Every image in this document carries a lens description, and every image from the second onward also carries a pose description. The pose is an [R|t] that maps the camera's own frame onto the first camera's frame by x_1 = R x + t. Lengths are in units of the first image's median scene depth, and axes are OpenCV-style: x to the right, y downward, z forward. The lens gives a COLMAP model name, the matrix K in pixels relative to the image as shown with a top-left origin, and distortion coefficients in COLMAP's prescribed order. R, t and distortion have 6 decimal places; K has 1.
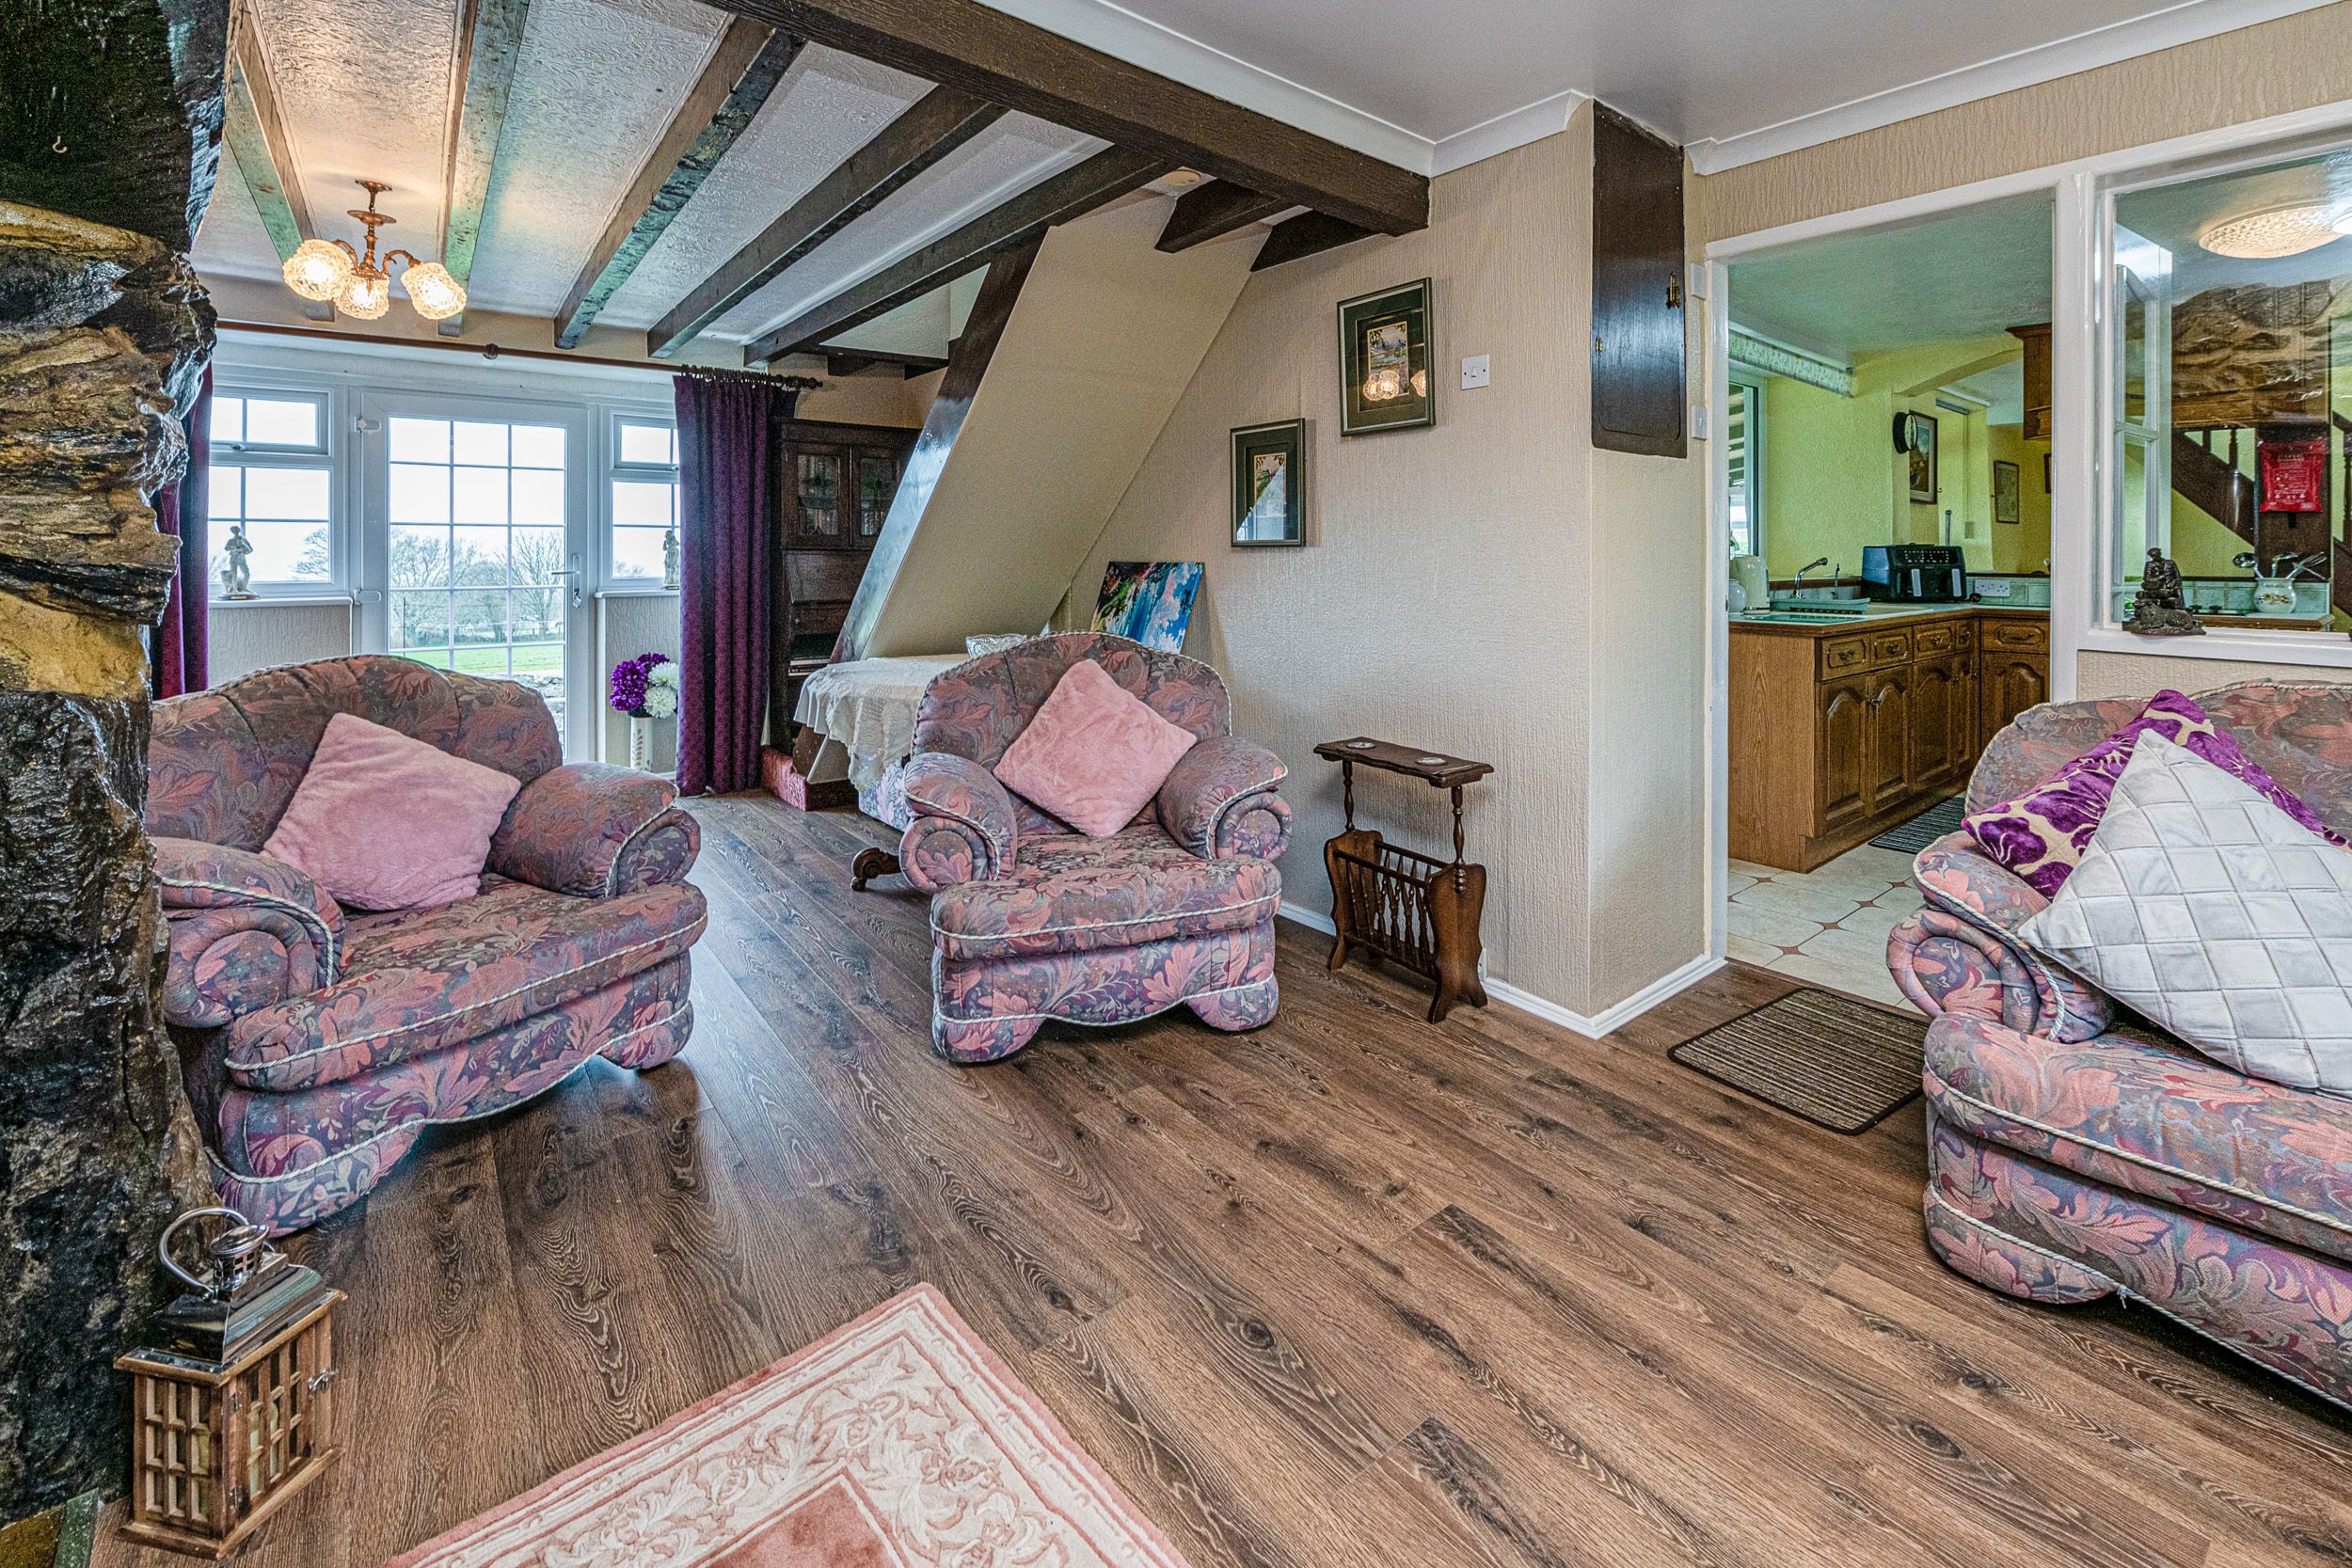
lens RADIAL K [[1006.6, 0, 1207.1], [0, 1006.6, 547.7], [0, 0, 1]] dist [-0.000390, -0.000103]
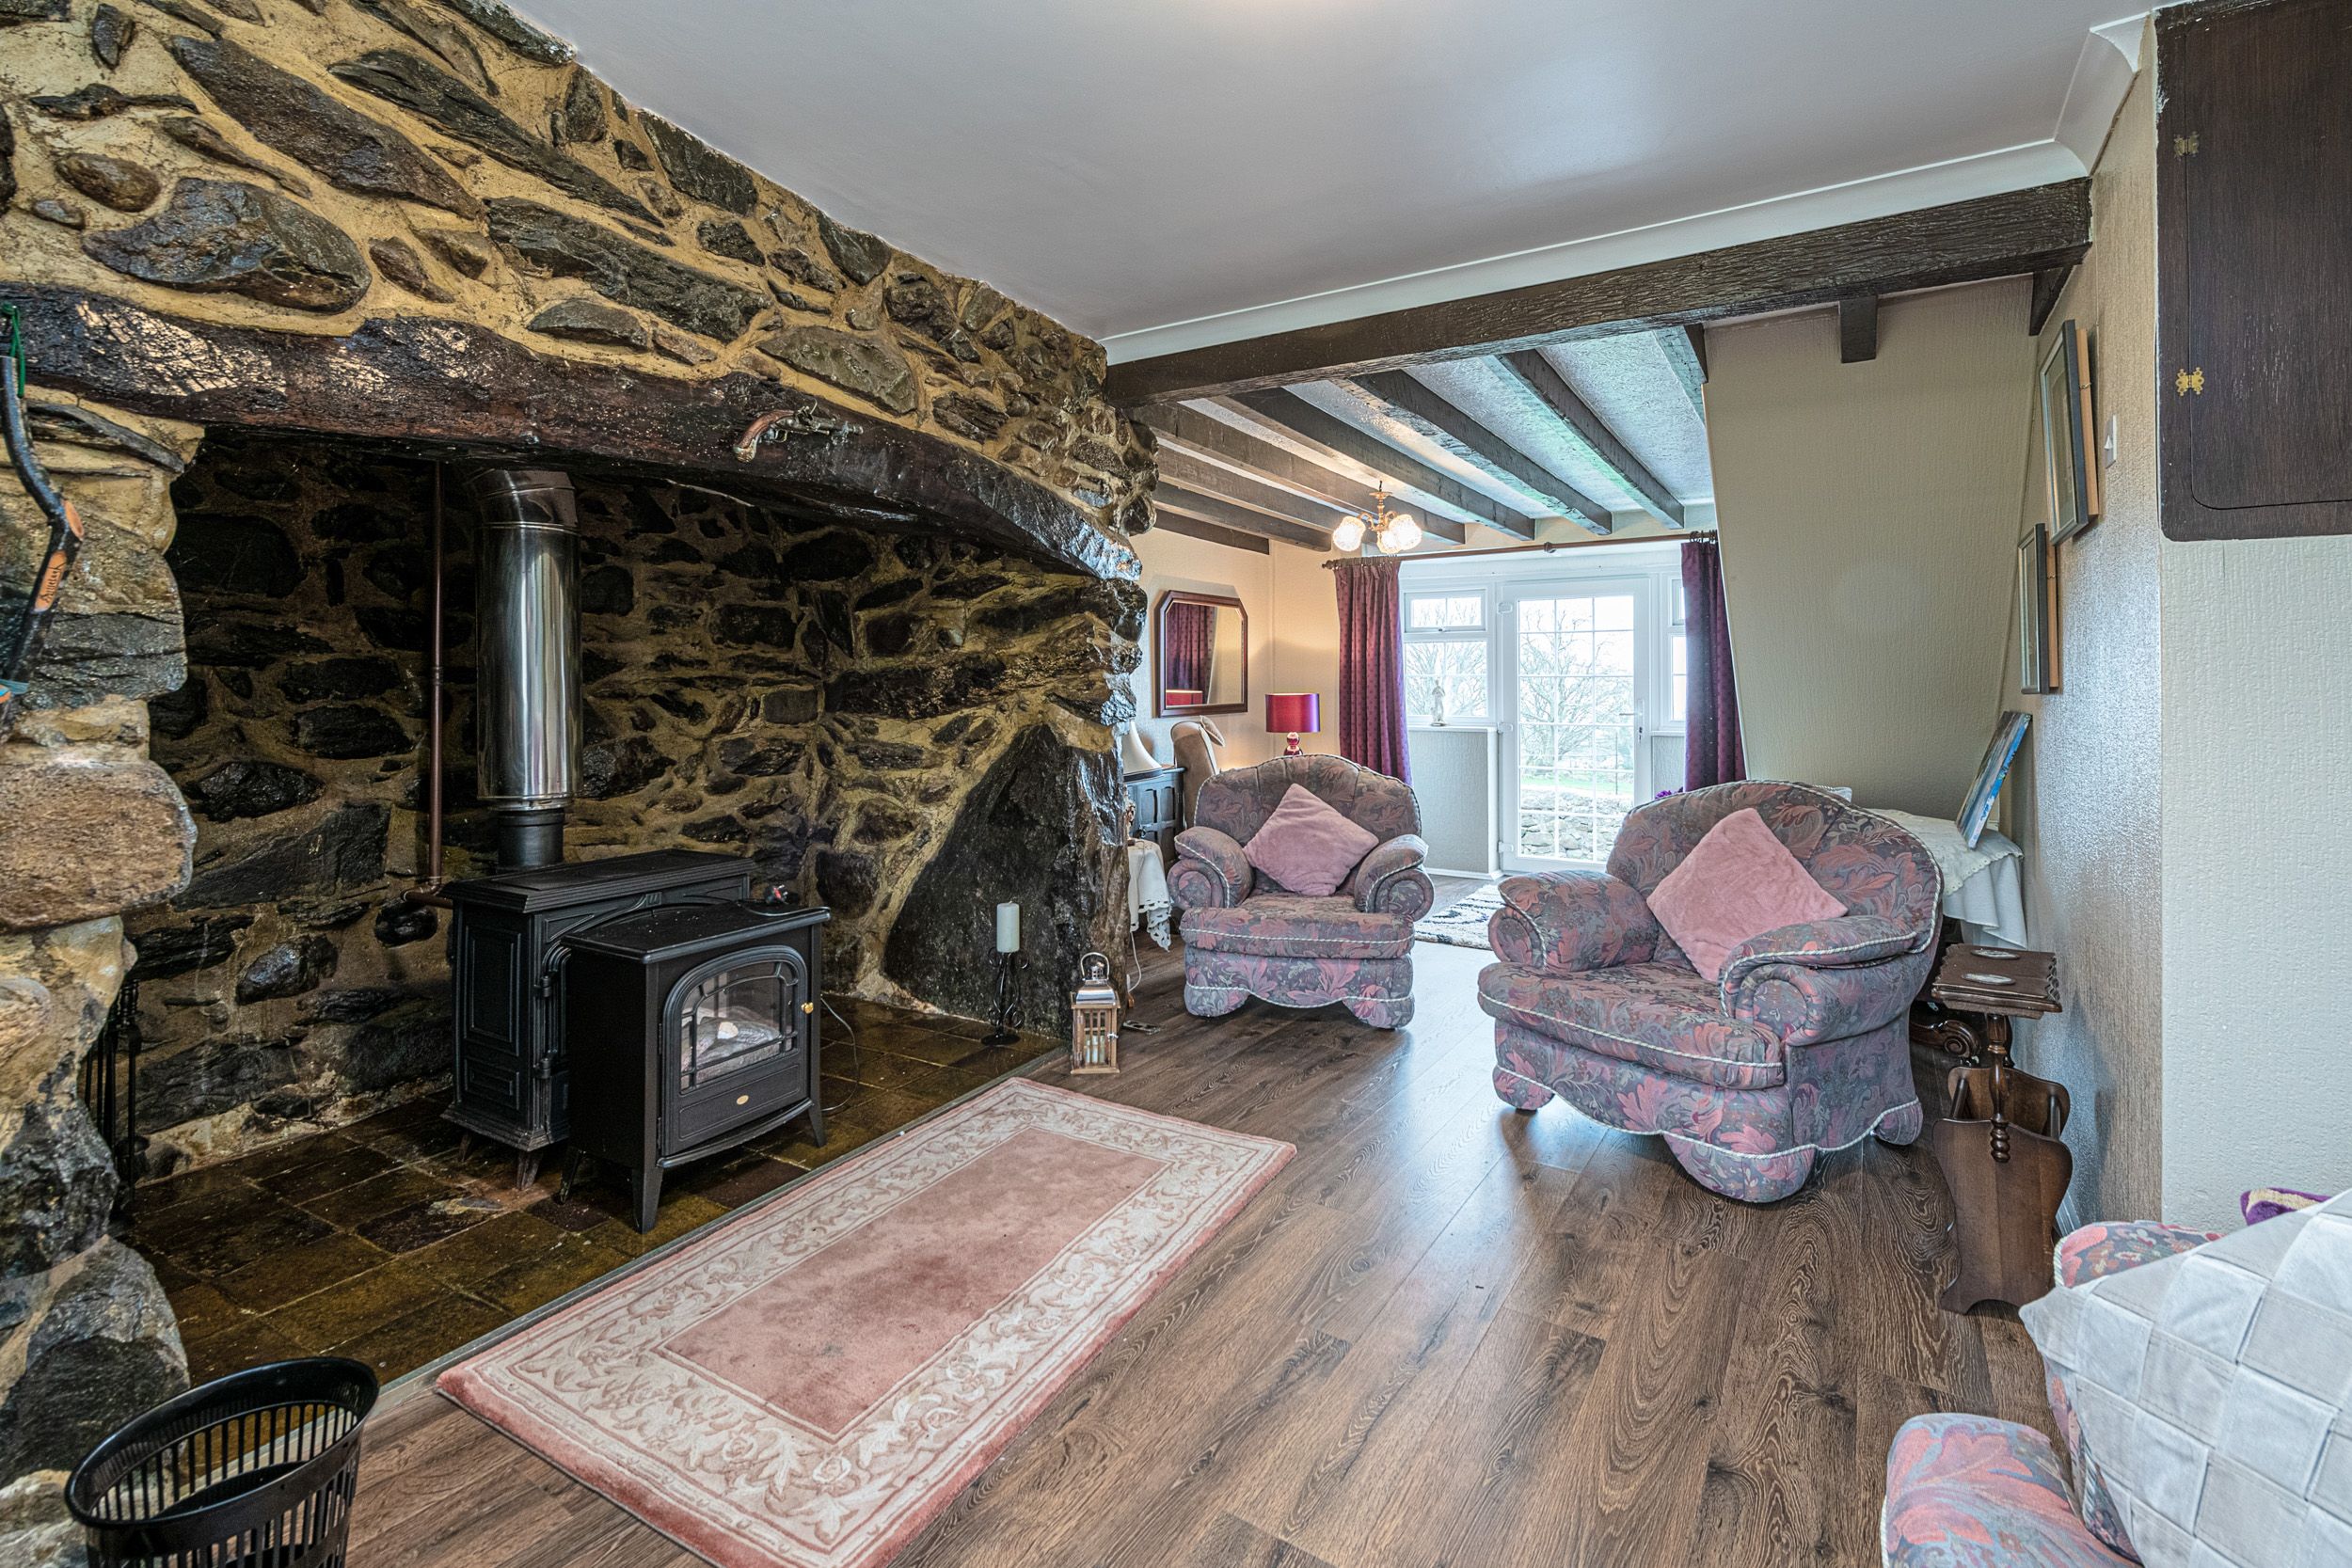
lens RADIAL K [[1032.4, 0, 1187.1], [0, 1032.4, 691.3], [0, 0, 1]] dist [-0.003238, -0.000886]
pose [[0.319506, 0.000060, -0.947584, 0.954040], [-0.001536, 0.999999, -0.000454, -0.003799], [0.947583, 0.001600, 0.319505, 0.230118]]
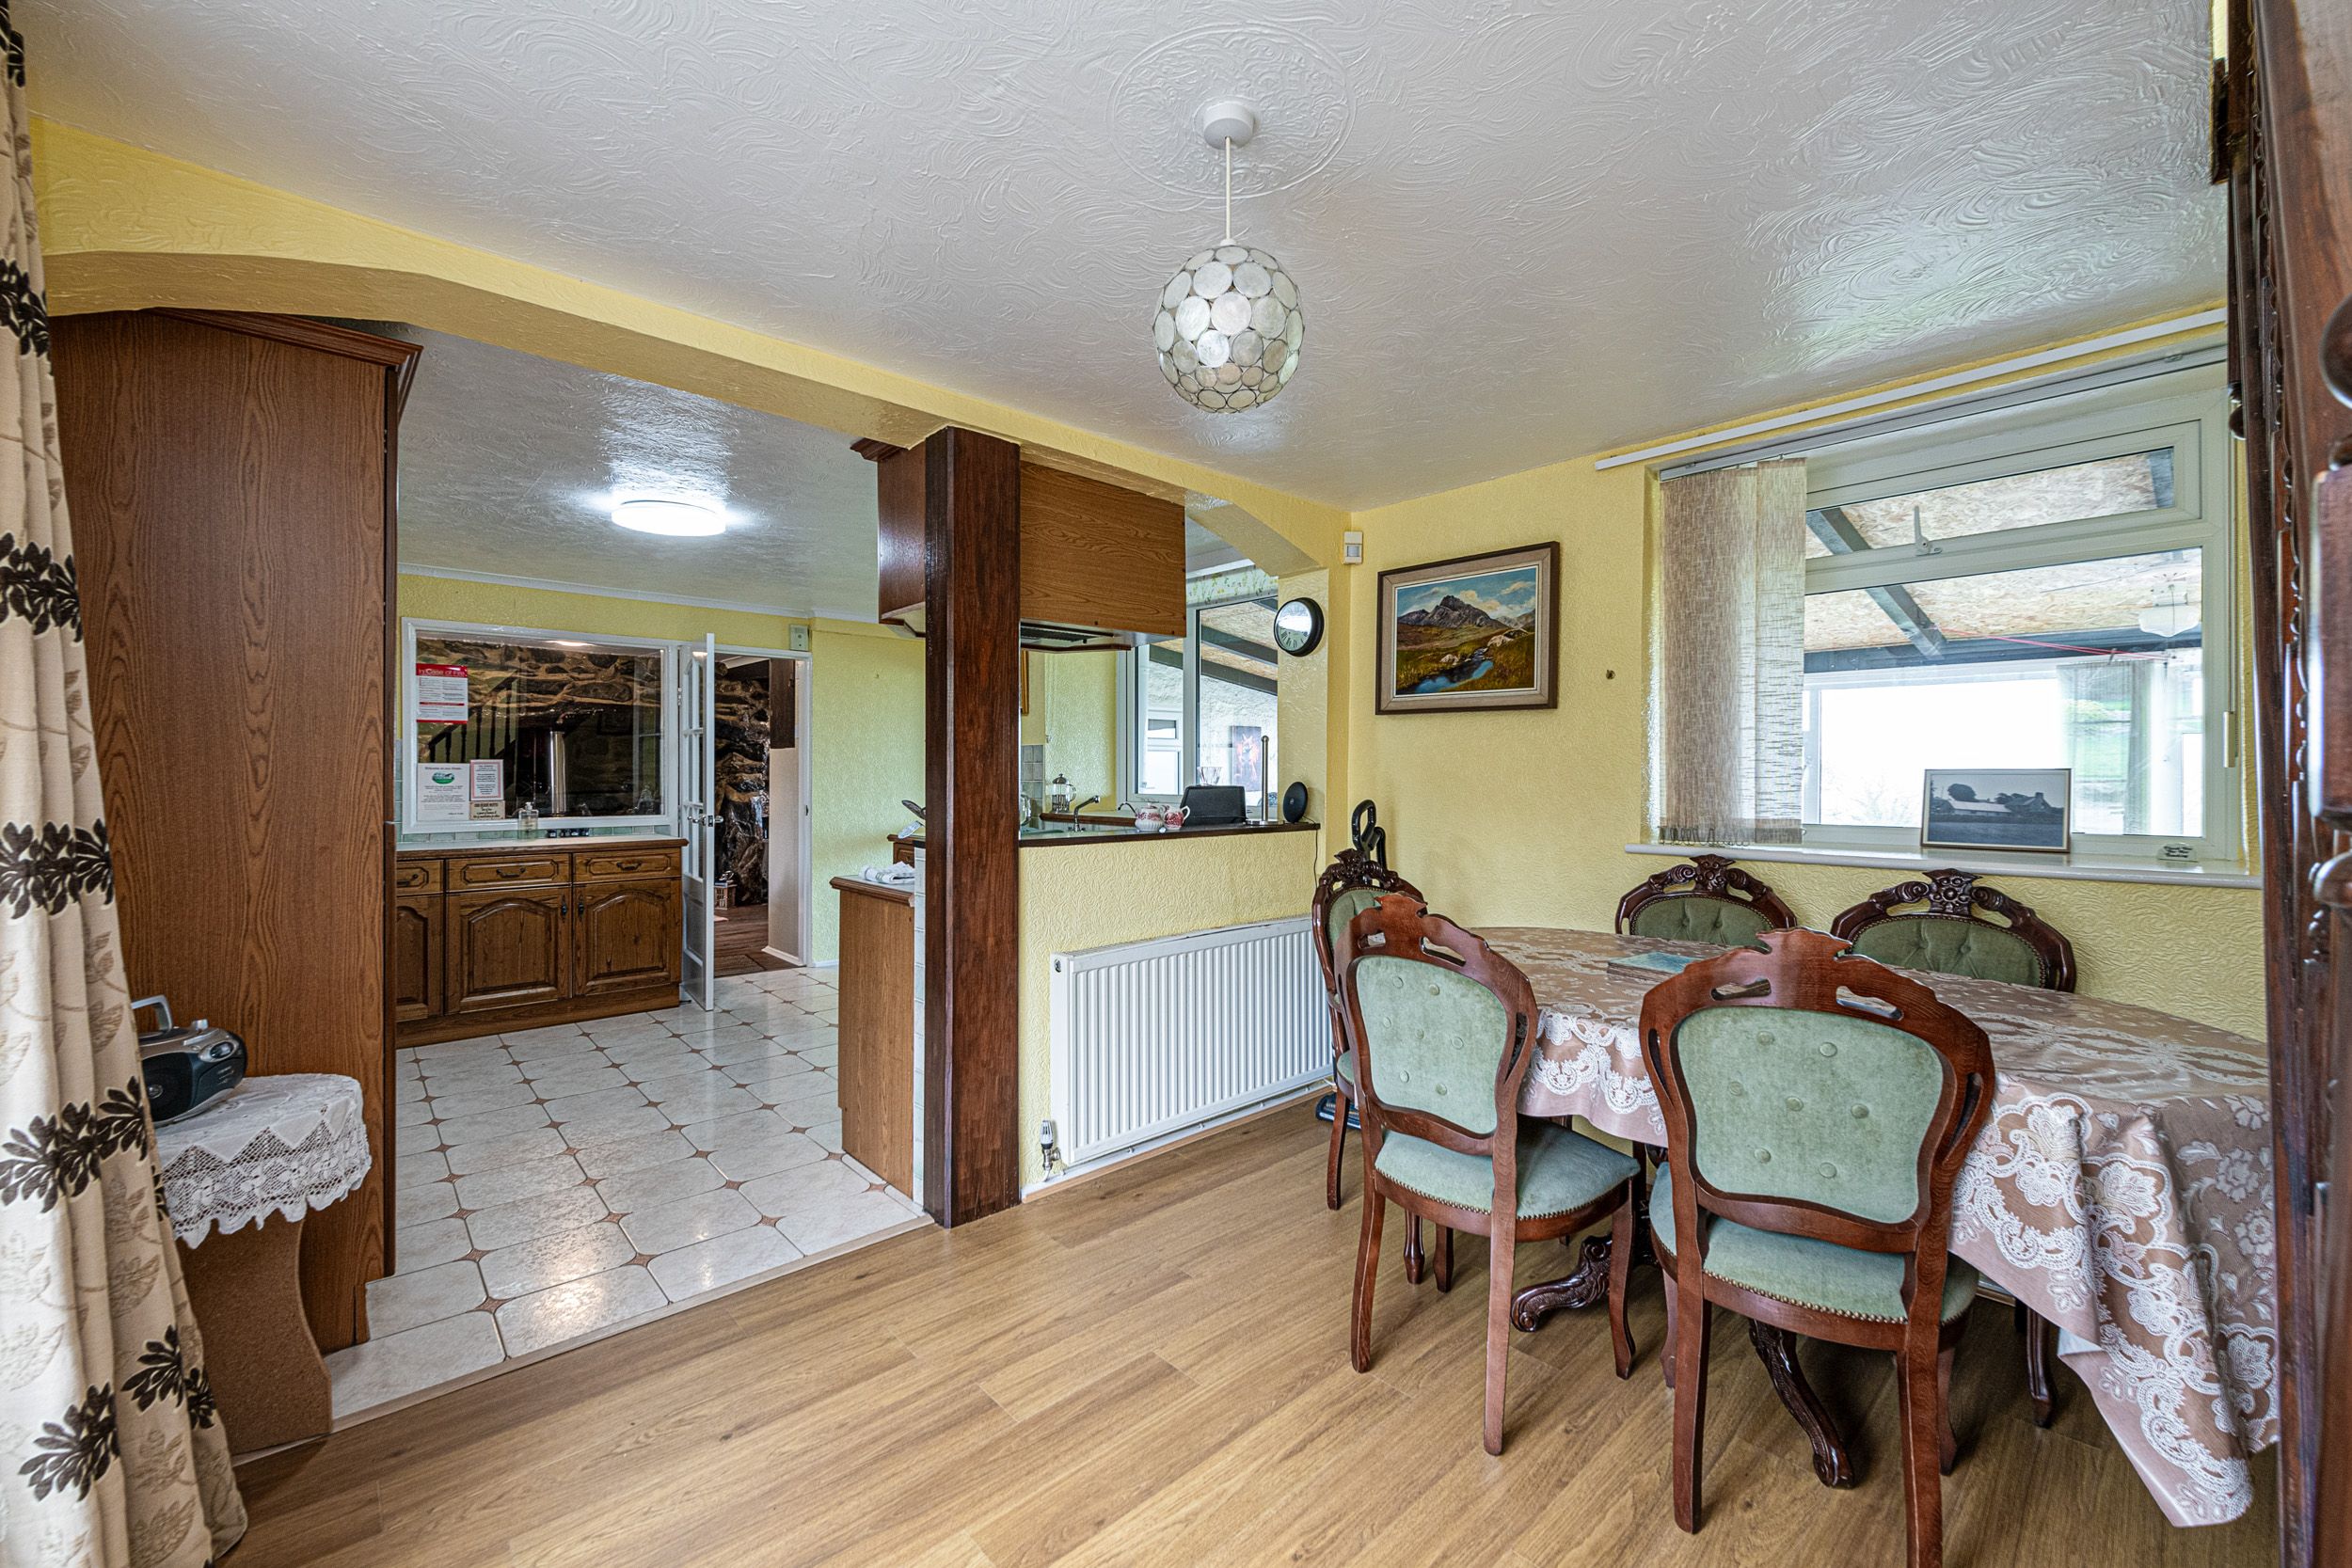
lens RADIAL K [[958.8, 0, 1176.0], [0, 958.8, 784.0], [0, 0, 1]] dist [0.001256, 0.000159]
pose [[0.033551, 0.010793, -0.999379, 3.767194], [0.001611, 0.999940, 0.010854, -0.031903], [0.999436, -0.001974, 0.033531, 2.481595]]
